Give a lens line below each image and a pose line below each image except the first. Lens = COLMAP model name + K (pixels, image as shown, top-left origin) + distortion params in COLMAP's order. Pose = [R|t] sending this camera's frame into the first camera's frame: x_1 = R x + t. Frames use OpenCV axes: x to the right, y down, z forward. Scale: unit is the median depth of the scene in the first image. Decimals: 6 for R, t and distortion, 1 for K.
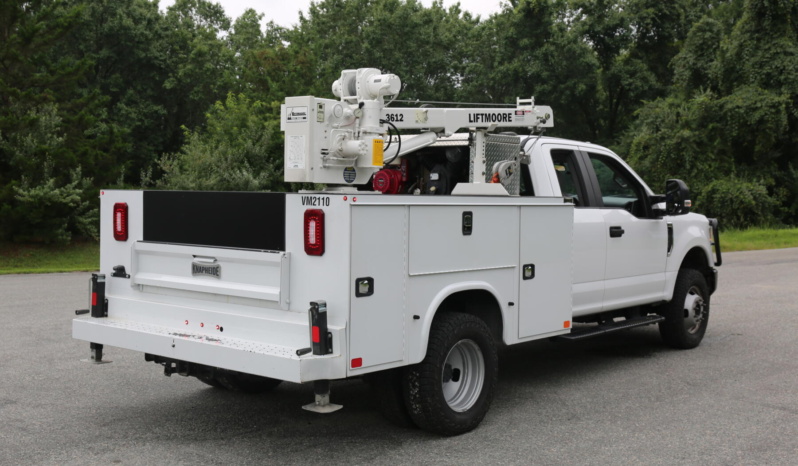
lens RADIAL K [[989.1, 0, 399.0], [0, 989.1, 233.0], [0, 0, 1]] dist [0.005970, 0.004908]
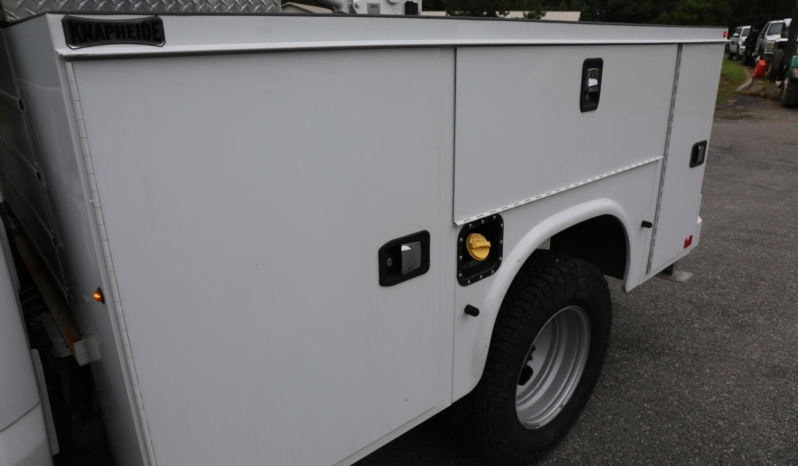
lens RADIAL K [[539.5, 0, 395.2], [0, 539.5, 233.1], [0, 0, 1]] dist [-0.104291, 0.080580]
pose [[0.986542, 0.031477, -0.160450, 0.019180], [0.019218, 0.952171, 0.304962, -0.019979], [0.162375, -0.303941, 0.938751, 0.688711]]
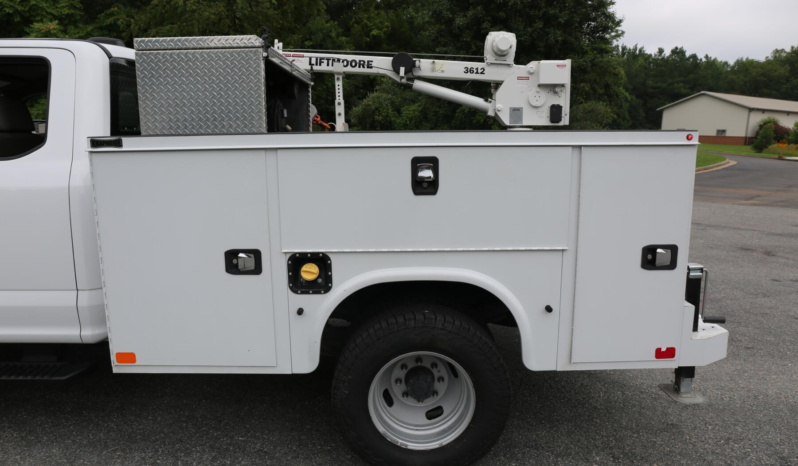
lens RADIAL K [[539.5, 0, 395.2], [0, 539.5, 233.1], [0, 0, 1]] dist [-0.104291, 0.080580]
pose [[0.632852, 0.122928, -0.764452, 0.300557], [-0.009608, 0.988487, 0.150999, -0.023710], [0.774213, -0.088215, 0.626747, 0.726334]]
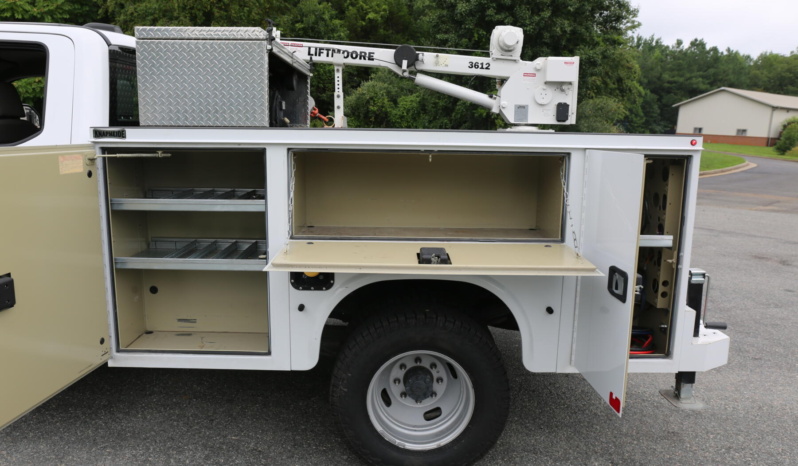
lens RADIAL K [[583.6, 0, 396.0], [0, 583.6, 232.1], [0, 0, 1]] dist [-0.087787, 0.083391]
pose [[0.641260, 0.136551, -0.755076, 0.317512], [-0.034403, 0.988165, 0.149487, -0.026753], [0.766552, -0.069883, 0.638368, 0.703740]]
